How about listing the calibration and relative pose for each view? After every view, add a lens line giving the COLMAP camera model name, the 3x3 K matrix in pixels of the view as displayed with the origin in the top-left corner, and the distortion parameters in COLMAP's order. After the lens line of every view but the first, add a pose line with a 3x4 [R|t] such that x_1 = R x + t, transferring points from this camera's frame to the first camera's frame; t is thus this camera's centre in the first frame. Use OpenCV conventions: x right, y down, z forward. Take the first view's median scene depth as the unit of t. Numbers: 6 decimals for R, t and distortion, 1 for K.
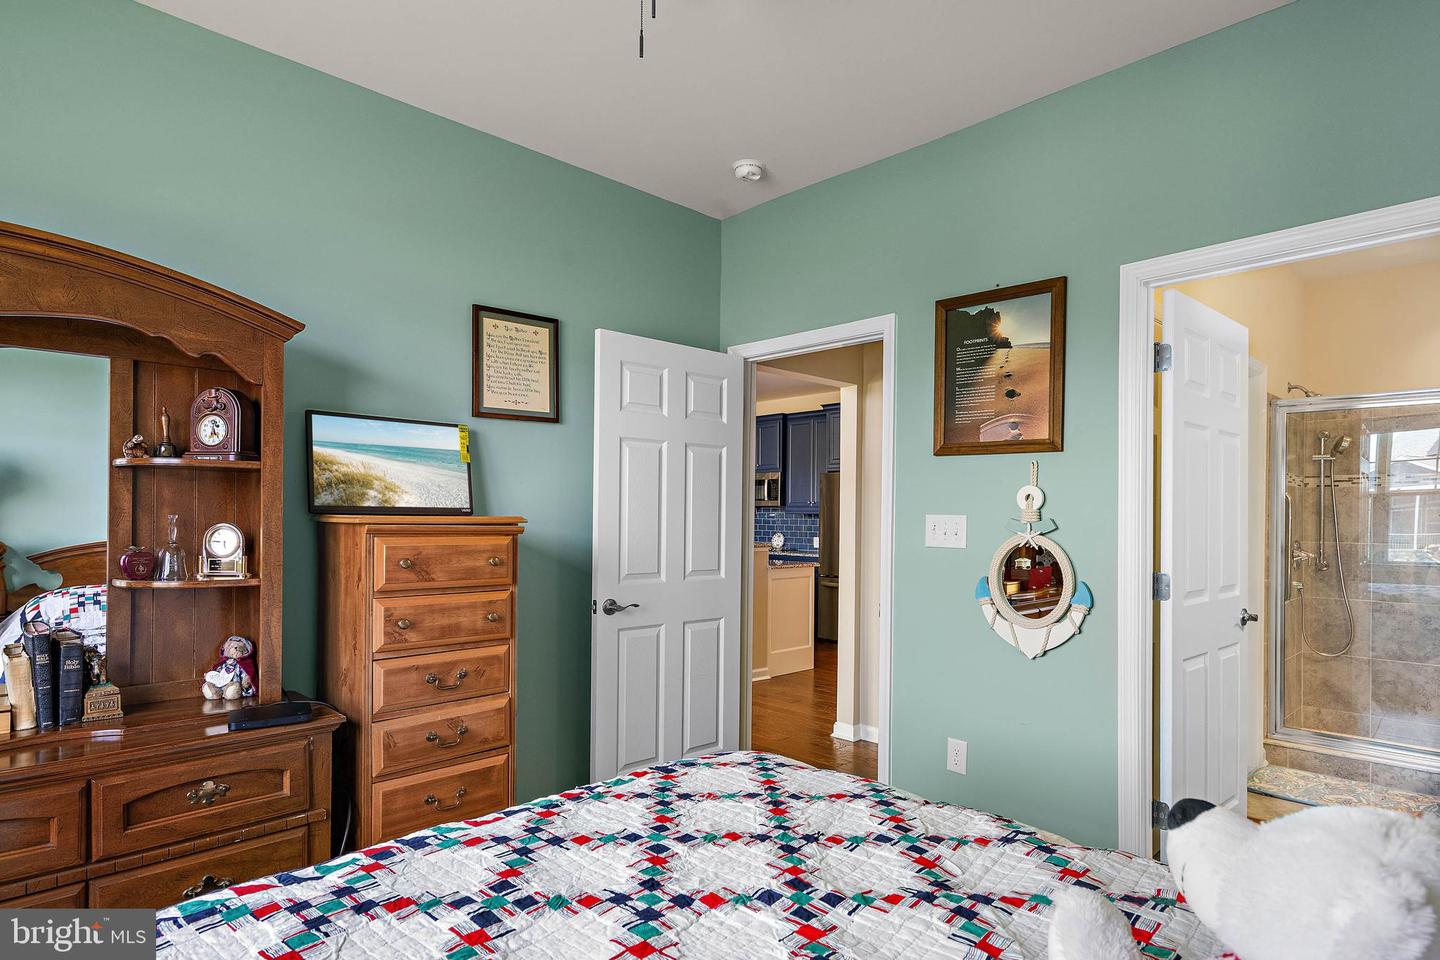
lens RADIAL K [[790.2, 0, 717.6], [0, 790.2, 507.7], [0, 0, 1]] dist [-0.000045, -0.000292]
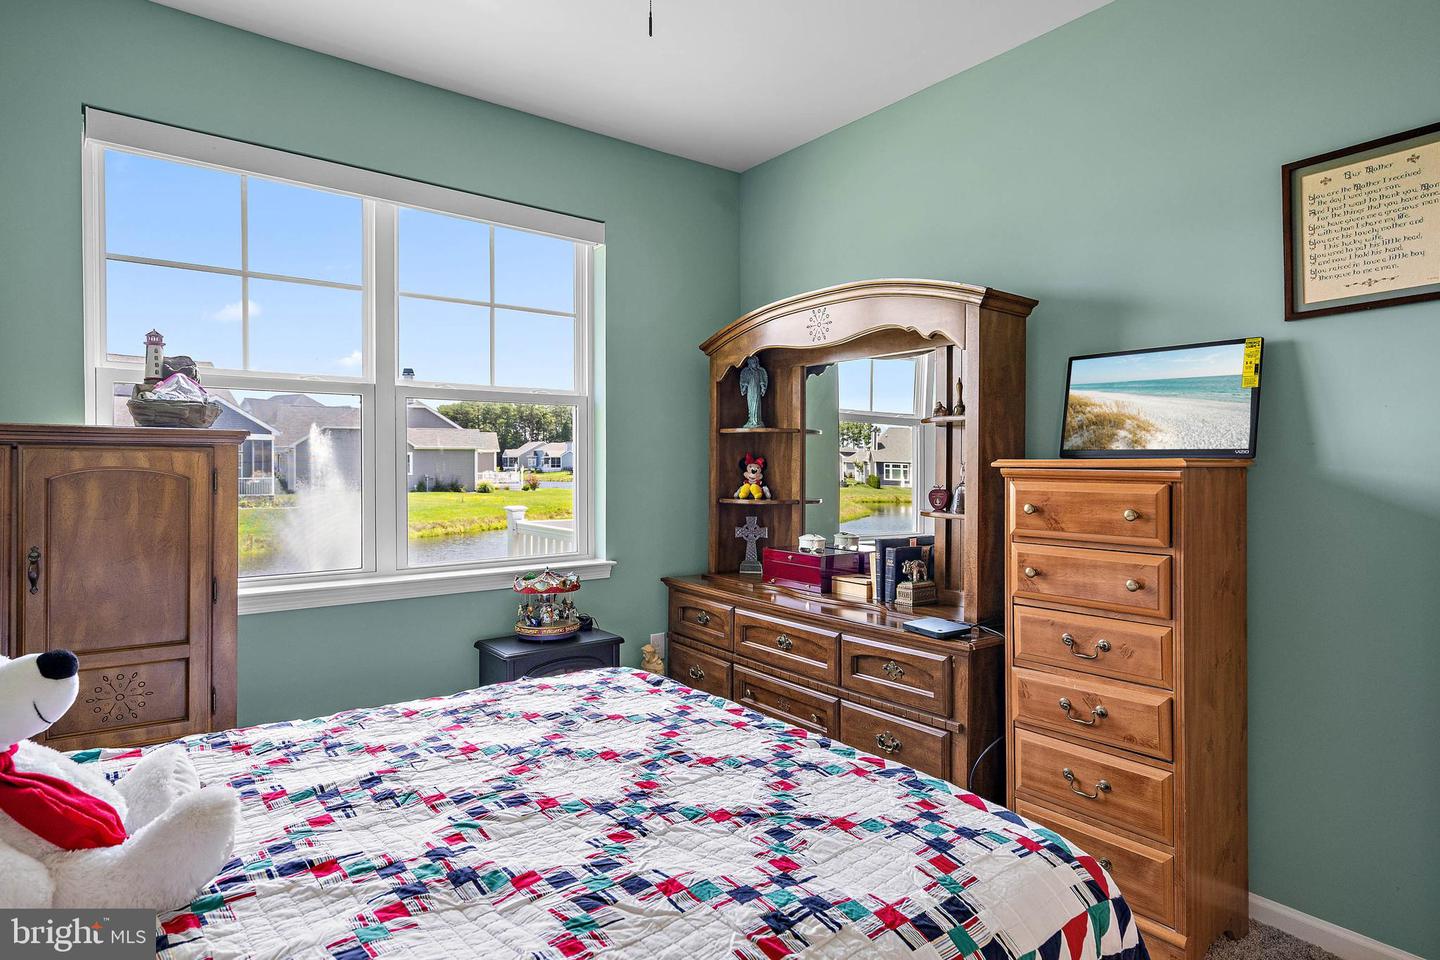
lens RADIAL K [[799.7, 0, 724.7], [0, 799.7, 457.8], [0, 0, 1]] dist [-0.002846, 0.000376]
pose [[-0.097745, -0.009006, -0.995171, 0.544582], [0.006209, 0.999934, -0.009659, 0.015680], [0.995192, -0.007124, -0.097683, 0.660942]]
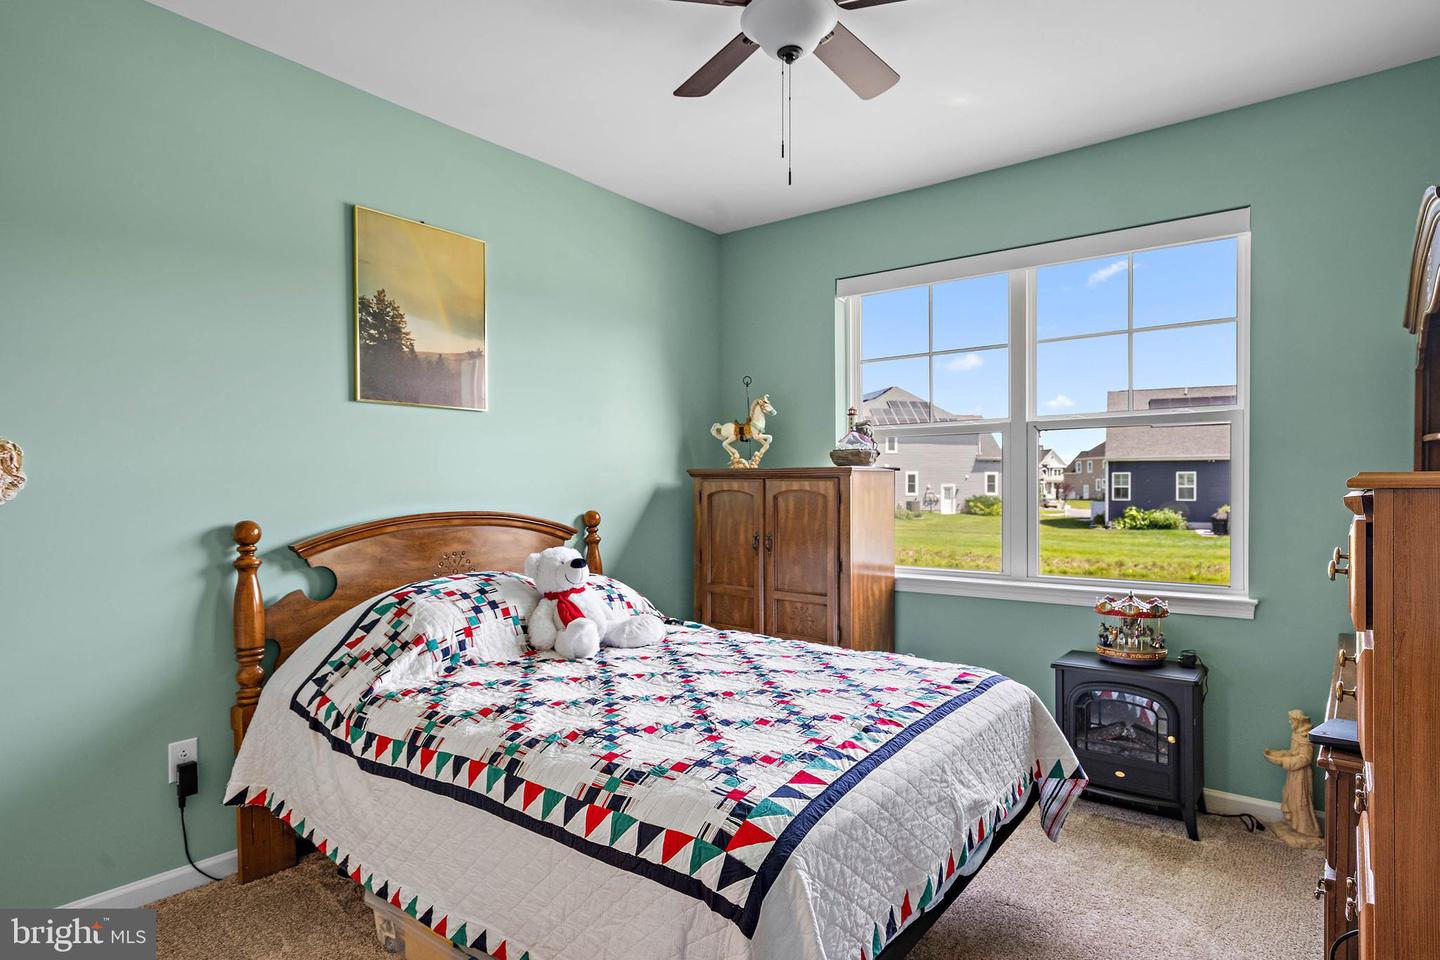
lens RADIAL K [[790.2, 0, 717.6], [0, 790.2, 507.7], [0, 0, 1]] dist [-0.000045, -0.000292]
pose [[-0.988641, 0.004704, -0.150221, 0.147073], [0.002169, 0.999853, 0.017032, 0.020482], [0.150279, 0.016513, -0.988506, 1.371872]]
